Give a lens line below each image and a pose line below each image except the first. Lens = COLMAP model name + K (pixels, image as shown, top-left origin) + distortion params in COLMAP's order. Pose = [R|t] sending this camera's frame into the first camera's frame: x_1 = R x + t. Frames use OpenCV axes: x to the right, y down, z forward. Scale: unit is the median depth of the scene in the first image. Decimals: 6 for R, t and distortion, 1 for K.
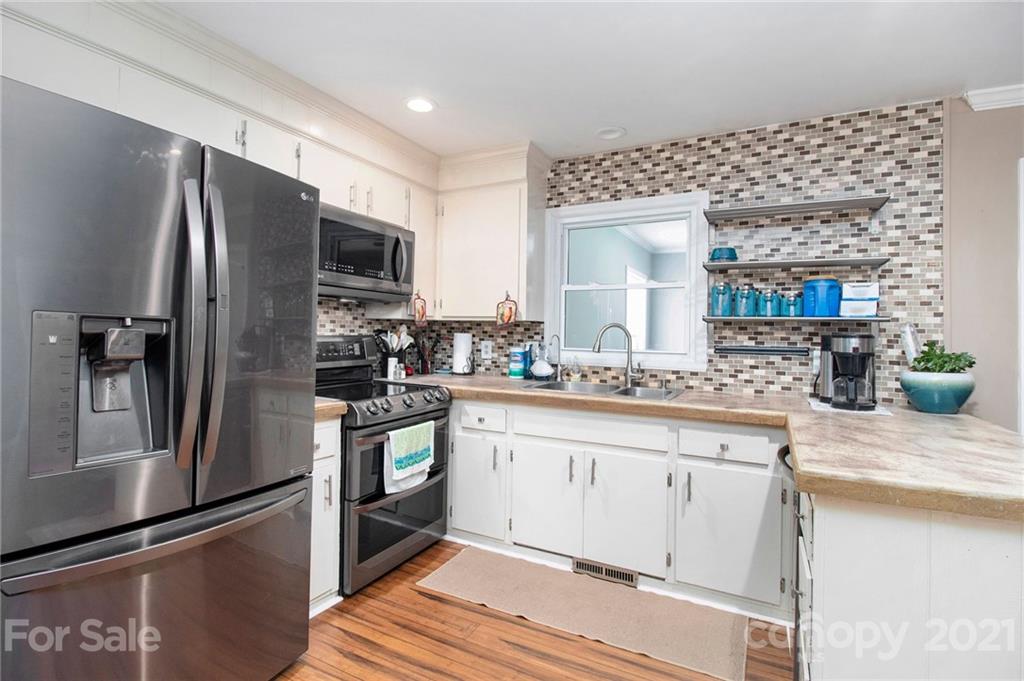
lens RADIAL K [[488.2, 0, 508.5], [0, 488.2, 333.8], [0, 0, 1]] dist [-0.000473, -0.016486]
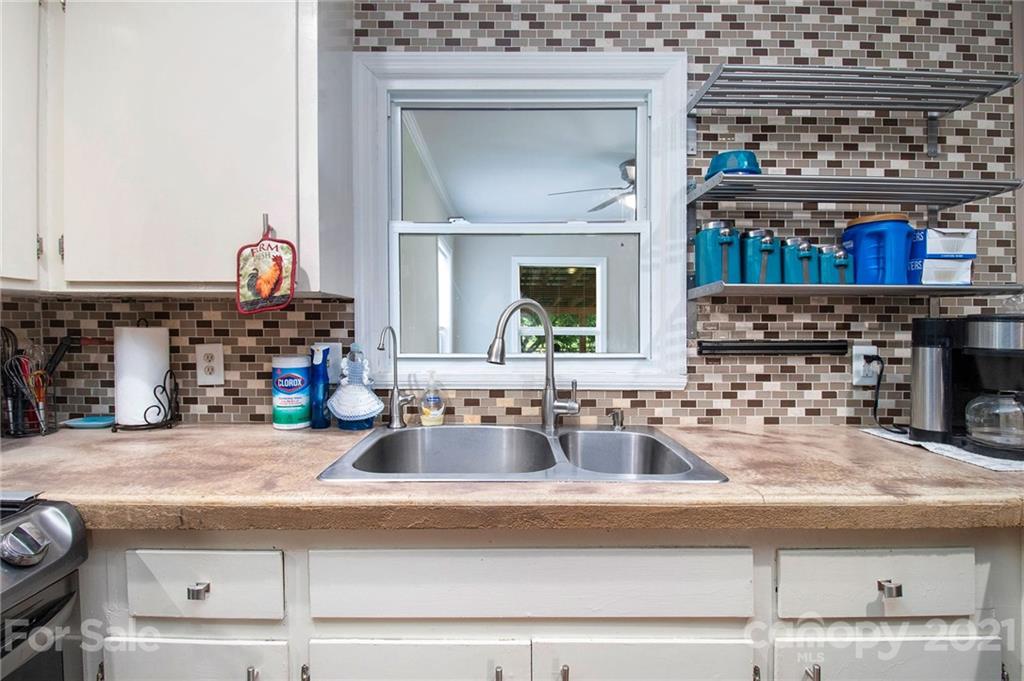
lens RADIAL K [[488.2, 0, 508.5], [0, 488.2, 333.8], [0, 0, 1]] dist [-0.000473, -0.016486]
pose [[0.876936, -0.023492, 0.480032, -0.024840], [0.015760, 0.999673, 0.020131, 0.001545], [-0.480348, -0.010088, 0.877020, 0.627844]]
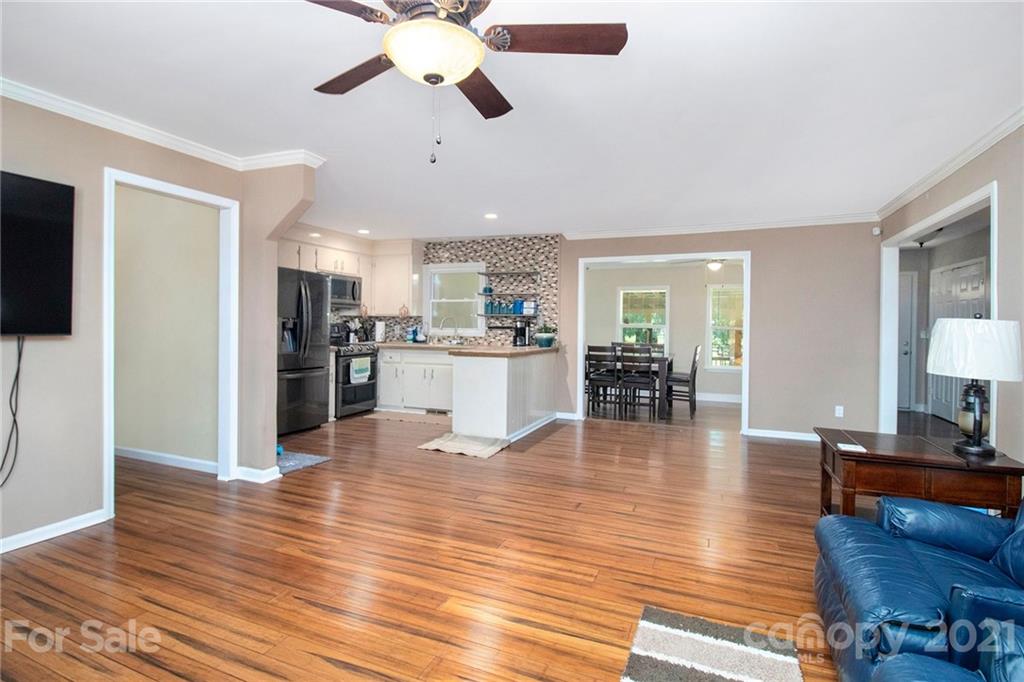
lens RADIAL K [[494.8, 0, 500.1], [0, 494.8, 328.1], [0, 0, 1]] dist [0.002082, -0.000238]
pose [[0.996601, -0.007077, 0.082078, 0.282104], [0.006478, 0.999950, 0.007554, 0.016255], [-0.082128, -0.006997, 0.996597, -1.474221]]
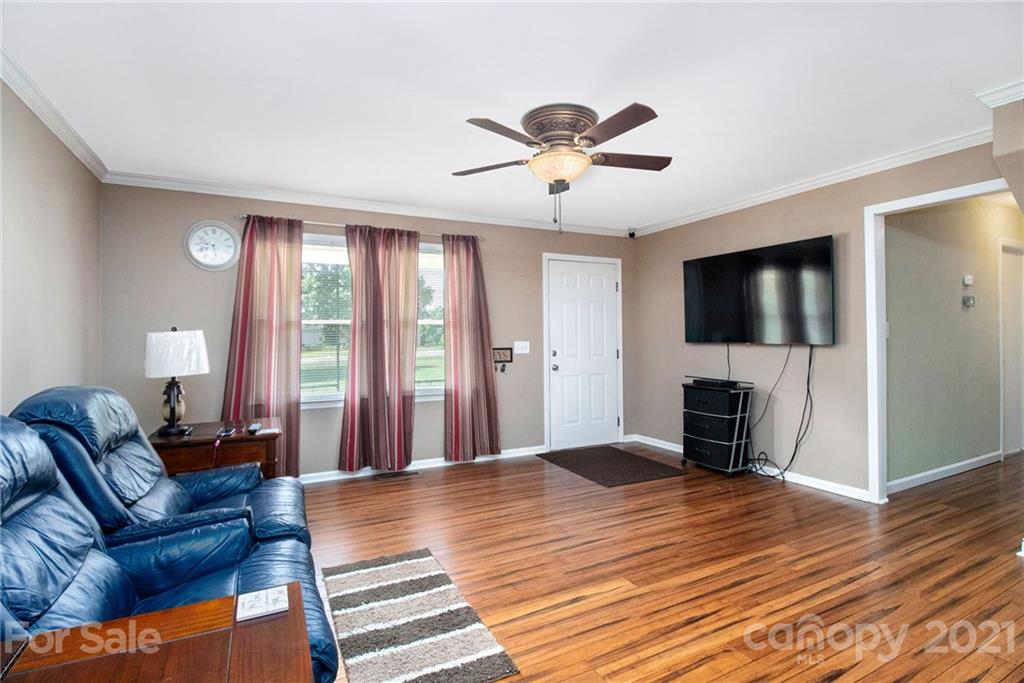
lens RADIAL K [[504.5, 0, 507.7], [0, 504.5, 326.4], [0, 0, 1]] dist [-0.003116, -0.001602]
pose [[-0.567412, -0.028630, -0.822936, 1.102266], [-0.004443, 0.999487, -0.031708, 0.028763], [0.823422, -0.014335, -0.567248, -0.394922]]
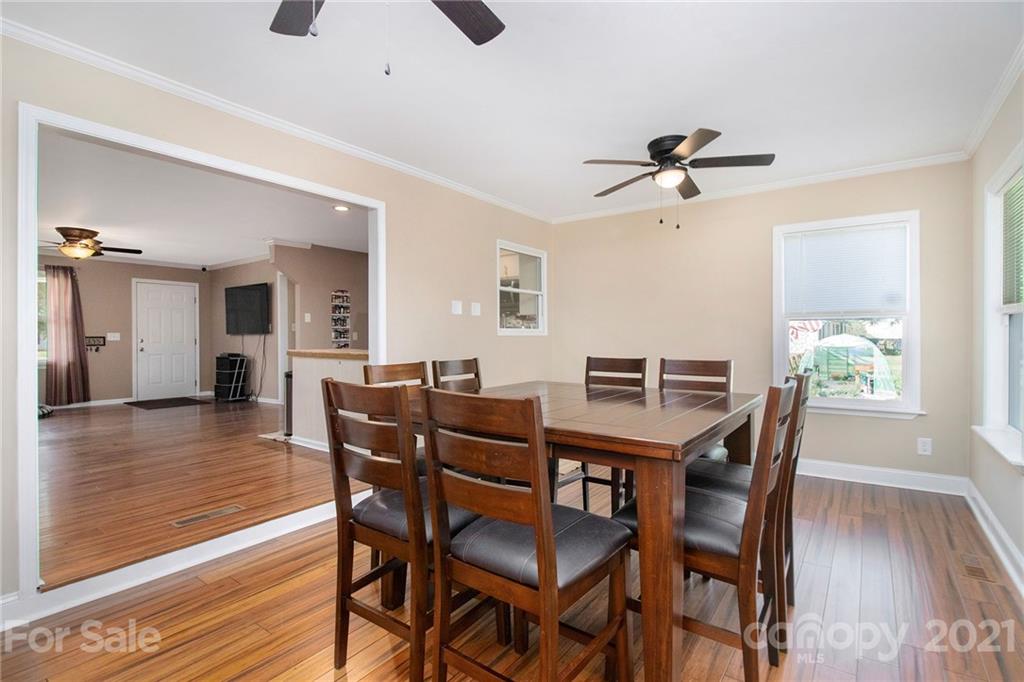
lens RADIAL K [[488.2, 0, 508.5], [0, 488.2, 334.3], [0, 0, 1]] dist [-0.000473, -0.016486]
pose [[-0.140236, -0.024010, -0.989827, 2.013808], [0.001338, 0.999700, -0.024439, 0.103450], [0.990117, -0.004752, -0.140162, 1.243924]]
